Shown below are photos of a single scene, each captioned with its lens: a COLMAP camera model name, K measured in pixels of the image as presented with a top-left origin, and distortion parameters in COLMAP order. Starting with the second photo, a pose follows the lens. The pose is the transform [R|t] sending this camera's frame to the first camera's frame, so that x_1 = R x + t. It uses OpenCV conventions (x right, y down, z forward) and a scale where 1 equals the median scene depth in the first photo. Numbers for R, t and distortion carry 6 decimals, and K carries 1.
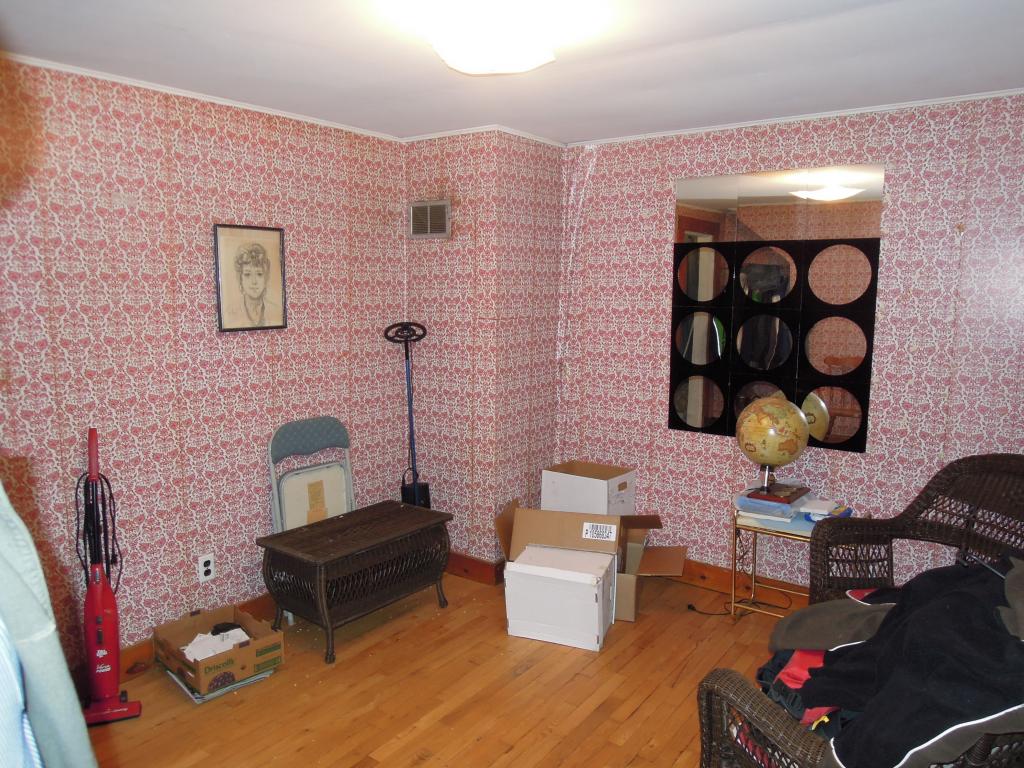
lens RADIAL K [[726.8, 0, 511.3], [0, 726.8, 381.4], [0, 0, 1]] dist [-0.021735, -0.000384]
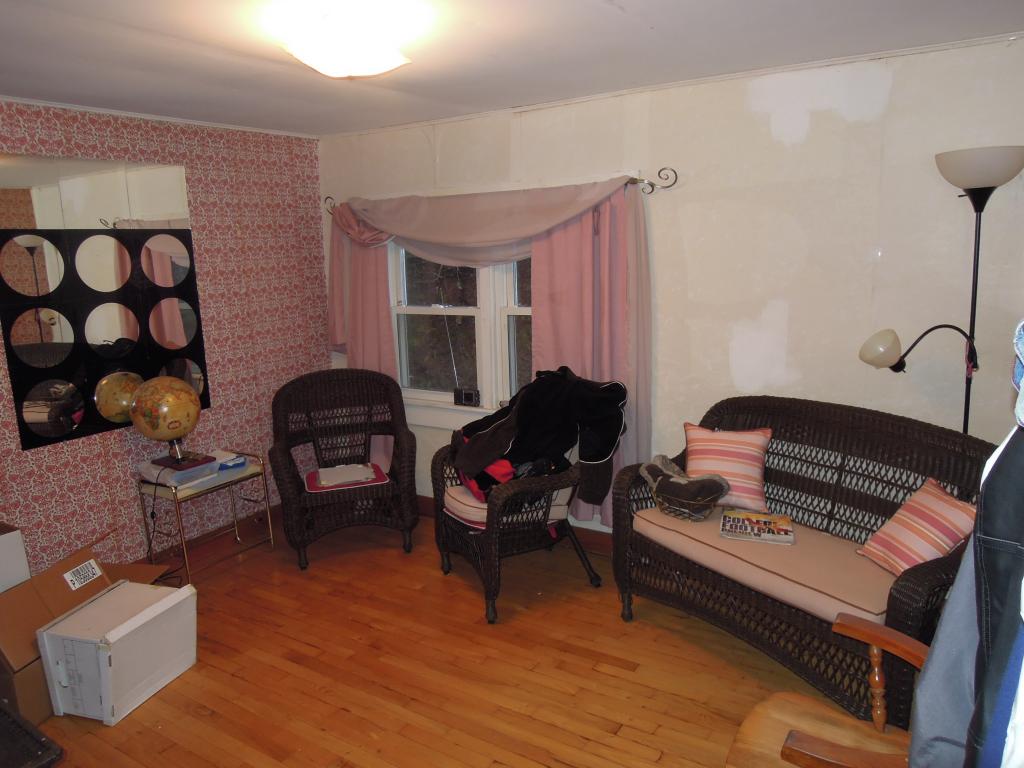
lens RADIAL K [[726.8, 0, 510.1], [0, 726.8, 386.3], [0, 0, 1]] dist [-0.021735, -0.000384]
pose [[-0.066245, -0.182119, 0.981042, -0.748091], [0.176207, 0.965614, 0.191154, -0.080381], [-0.982121, 0.185530, -0.031876, 0.551357]]
